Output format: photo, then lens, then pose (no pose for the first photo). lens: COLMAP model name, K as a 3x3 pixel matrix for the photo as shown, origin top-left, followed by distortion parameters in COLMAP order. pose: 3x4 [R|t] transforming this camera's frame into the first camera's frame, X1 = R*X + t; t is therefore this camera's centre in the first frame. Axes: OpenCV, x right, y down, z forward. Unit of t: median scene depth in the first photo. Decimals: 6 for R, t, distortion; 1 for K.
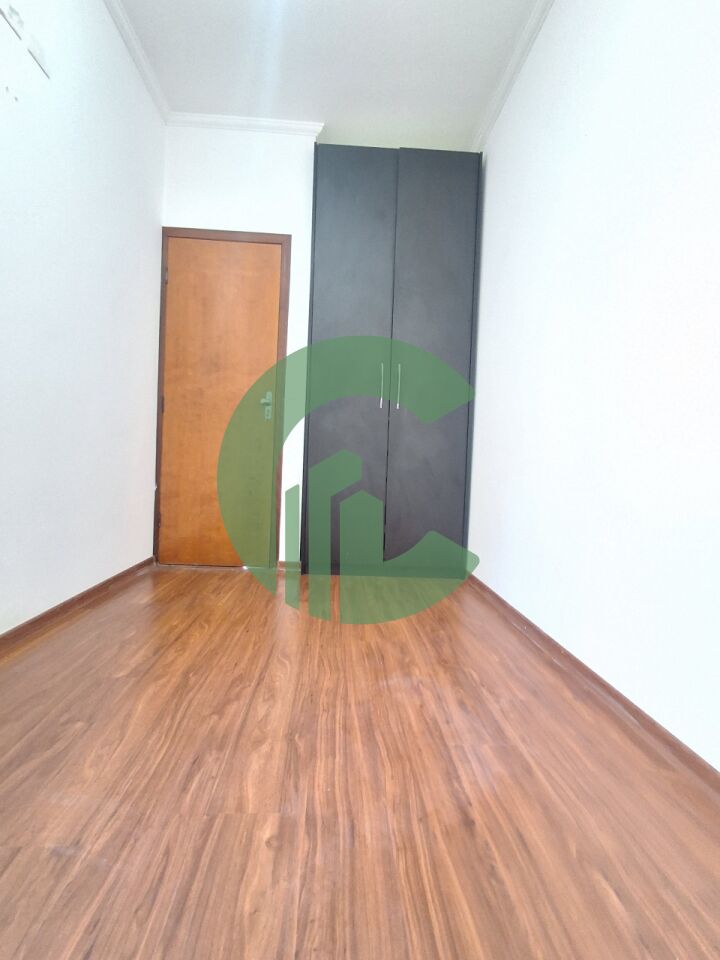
lens RADIAL K [[433.5, 0, 356.5], [0, 433.5, 478.1], [0, 0, 1]] dist [-0.001244, -0.001436]
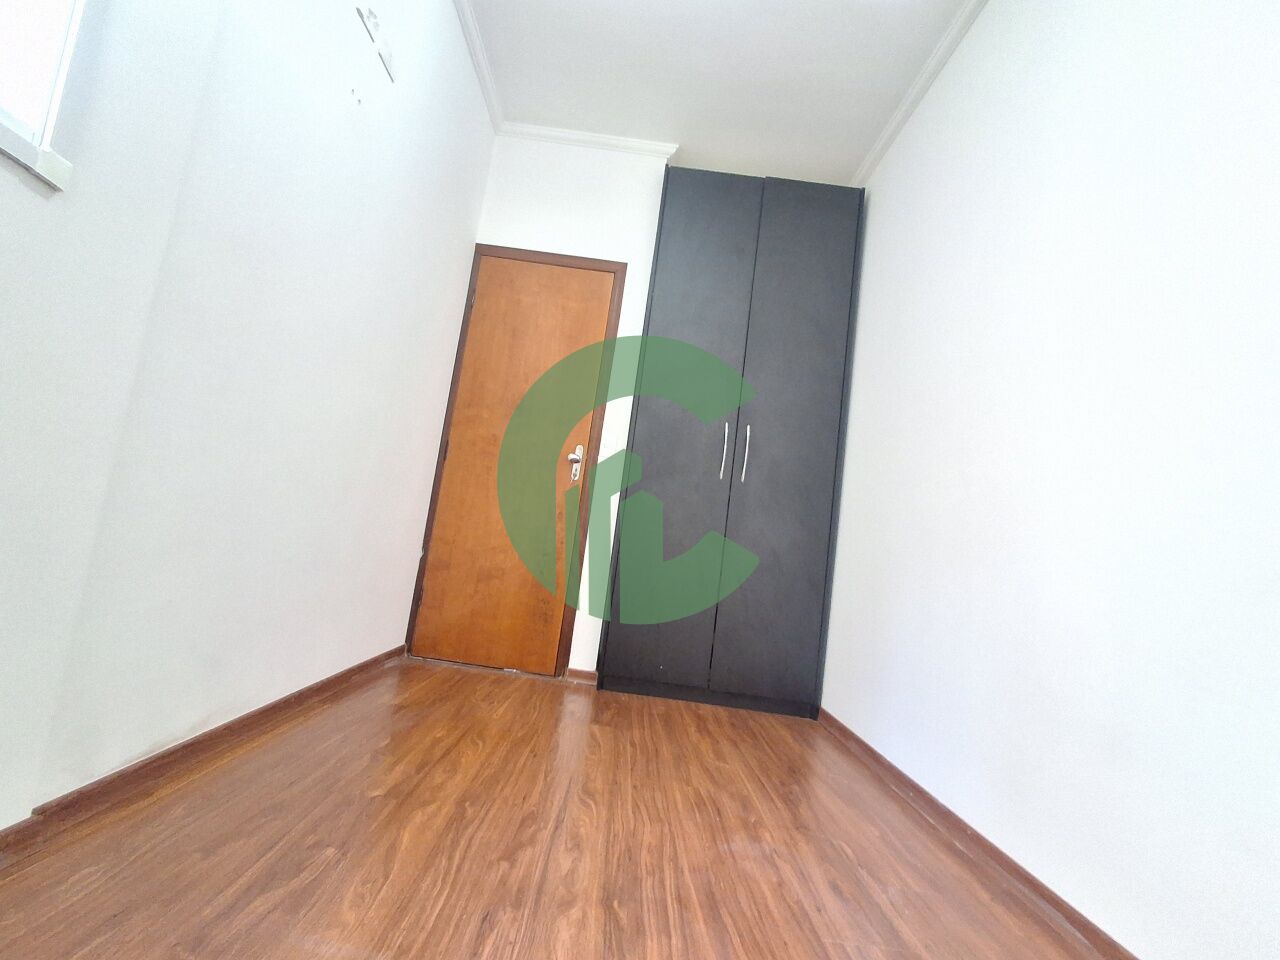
lens RADIAL K [[578.0, 0, 636.5], [0, 578.0, 486.8], [0, 0, 1]] dist [-0.001244, -0.001436]
pose [[0.995226, 0.089180, -0.039640, -0.100875], [-0.094046, 0.984894, -0.145397, 0.033849], [0.026075, 0.148431, 0.988579, -0.052939]]
